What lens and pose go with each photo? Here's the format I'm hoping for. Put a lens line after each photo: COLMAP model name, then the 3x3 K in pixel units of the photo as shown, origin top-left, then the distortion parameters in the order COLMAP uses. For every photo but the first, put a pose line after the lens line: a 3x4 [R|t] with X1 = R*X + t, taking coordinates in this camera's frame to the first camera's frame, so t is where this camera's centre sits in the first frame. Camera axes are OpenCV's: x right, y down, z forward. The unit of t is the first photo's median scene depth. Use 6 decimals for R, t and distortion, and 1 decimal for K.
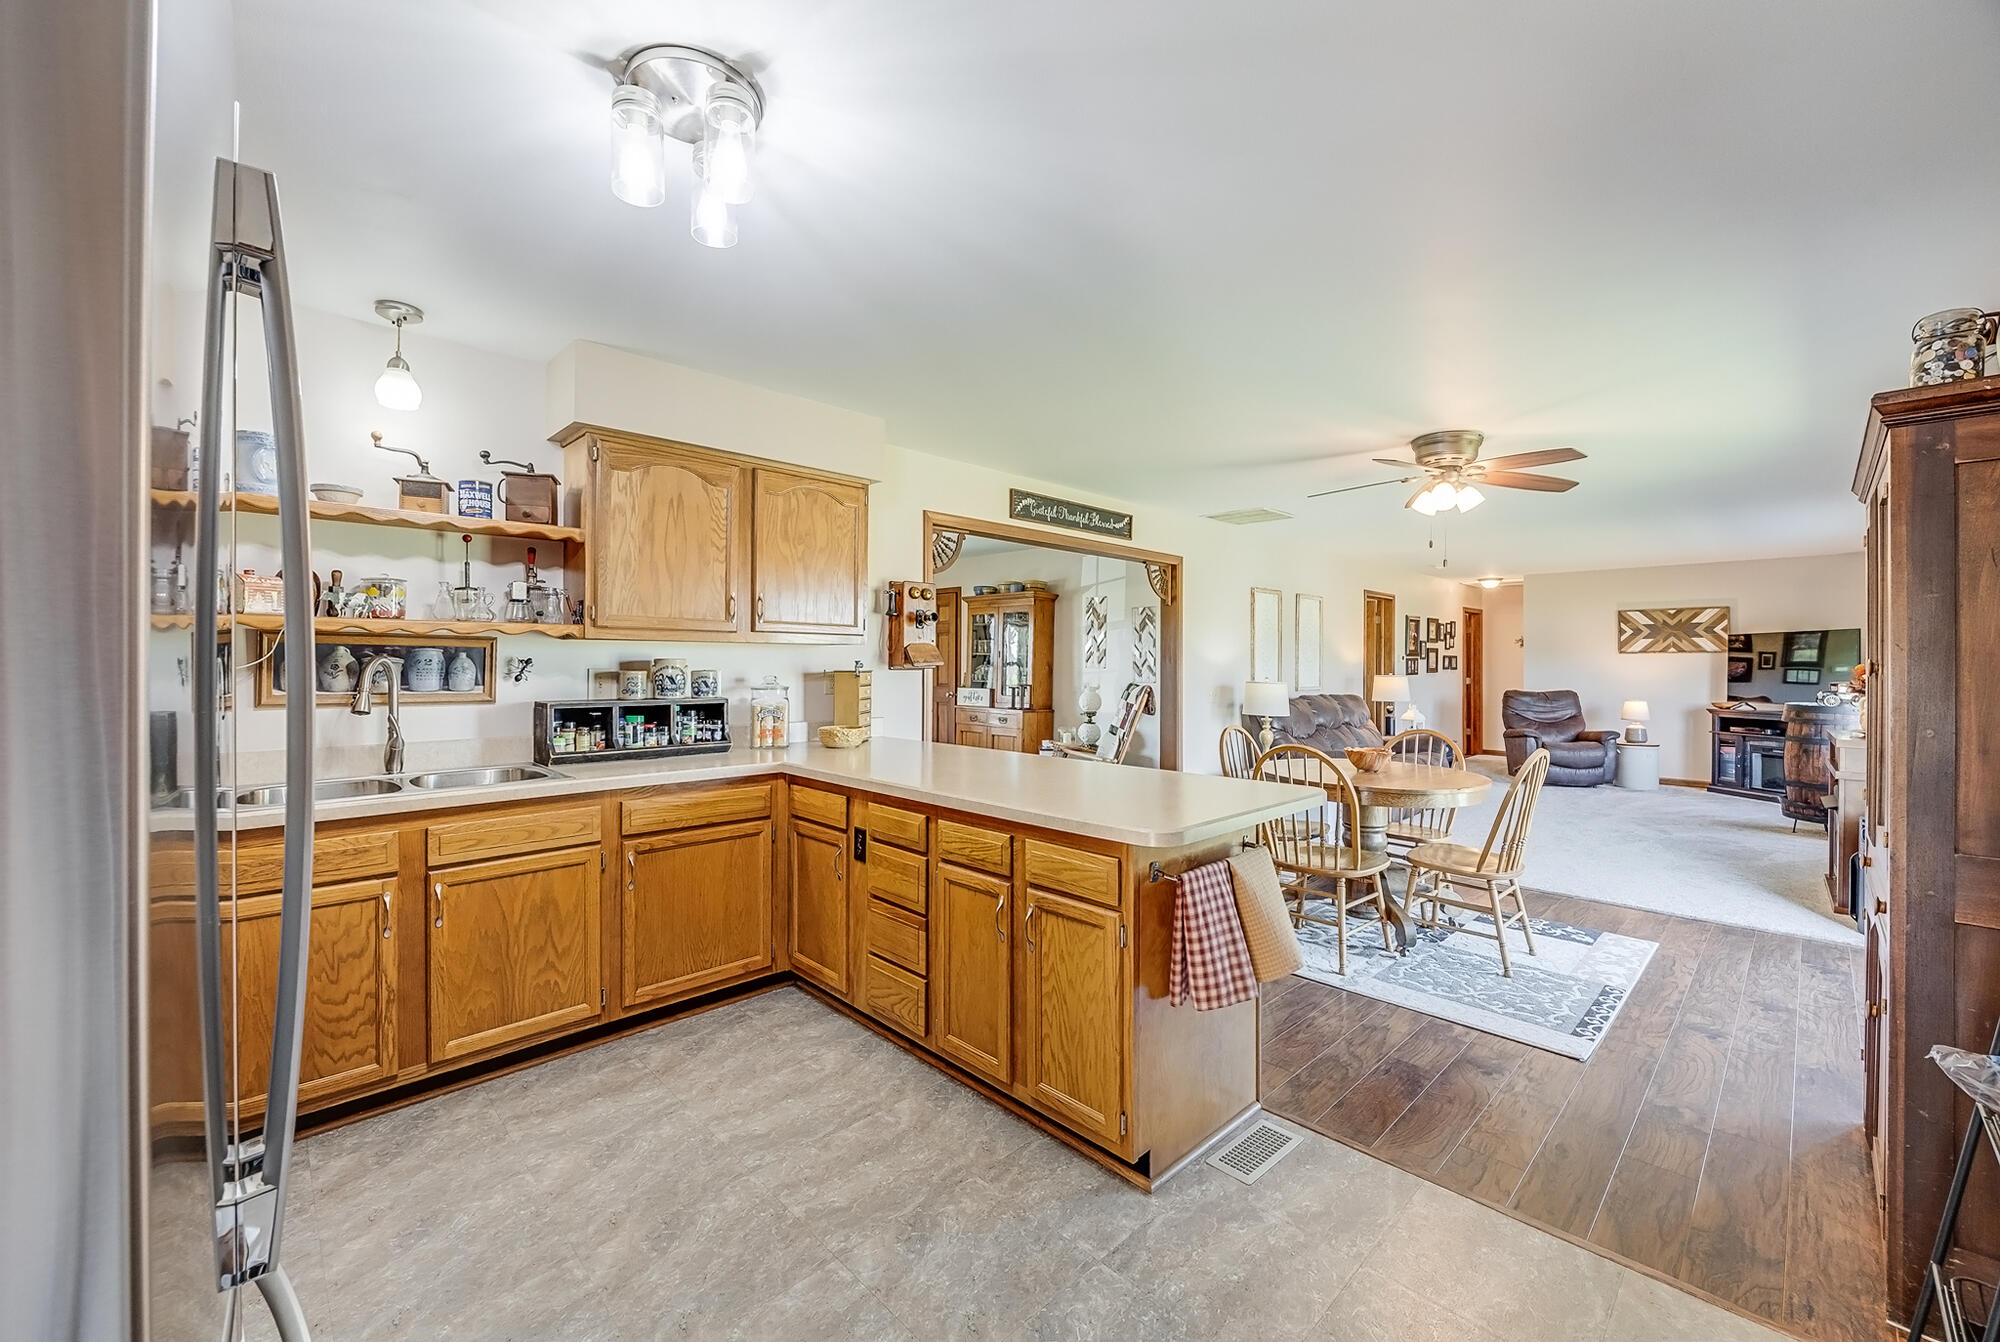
lens RADIAL K [[792.3, 0, 1054.0], [0, 792.3, 657.9], [0, 0, 1]] dist [0.002976, 0.000033]
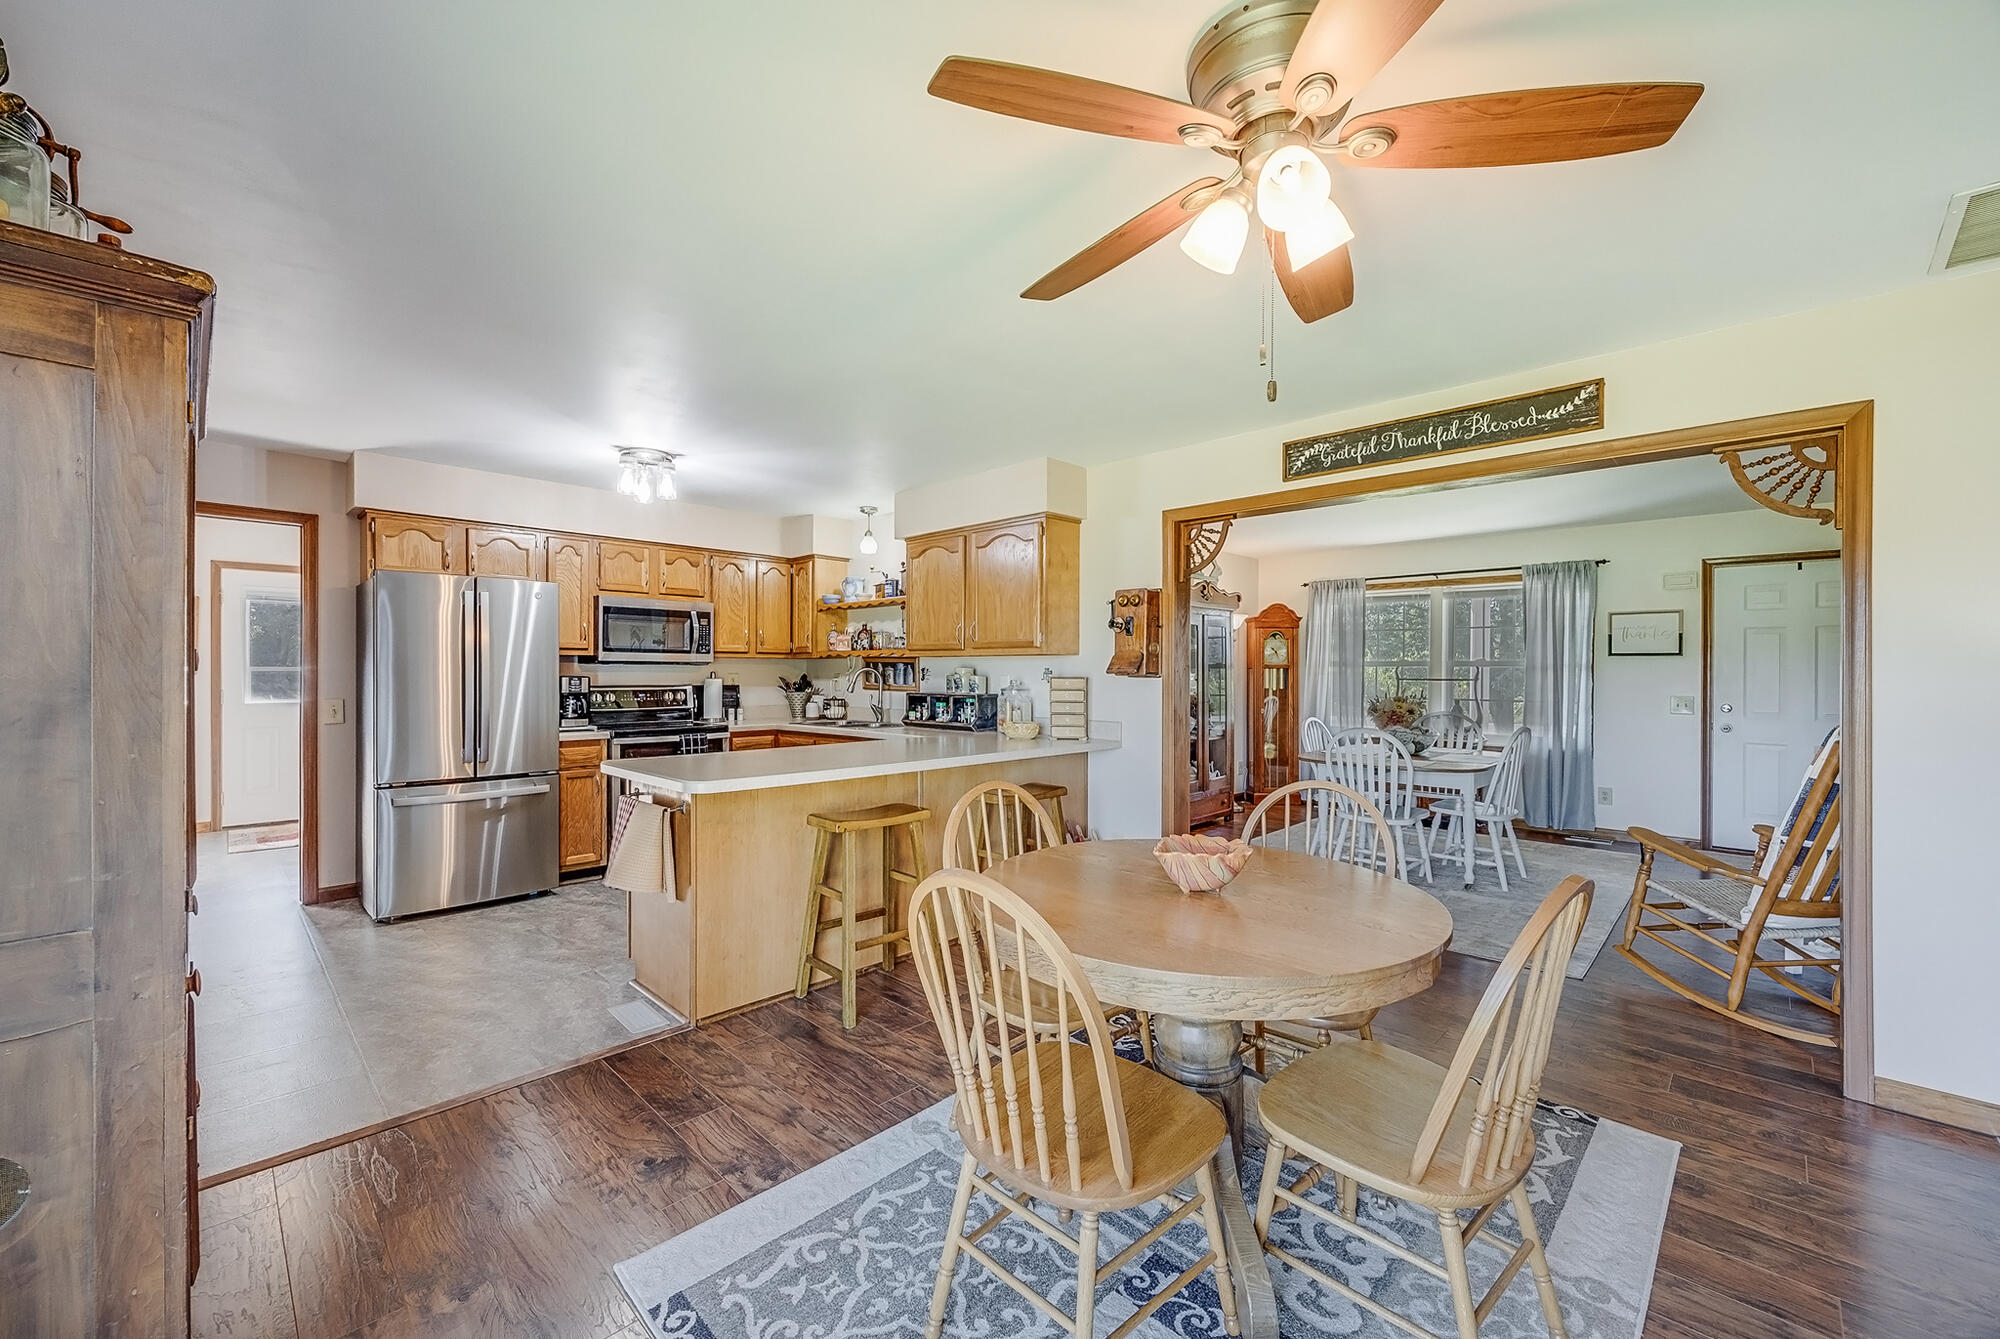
lens RADIAL K [[782.0, 0, 965.1], [0, 782.0, 671.1], [0, 0, 1]] dist [-0.000354, 0.000896]
pose [[-0.026742, -0.005074, -0.999629, 0.615186], [0.000370, 0.999987, -0.005085, 0.009279], [0.999642, -0.000506, -0.026740, 0.615166]]
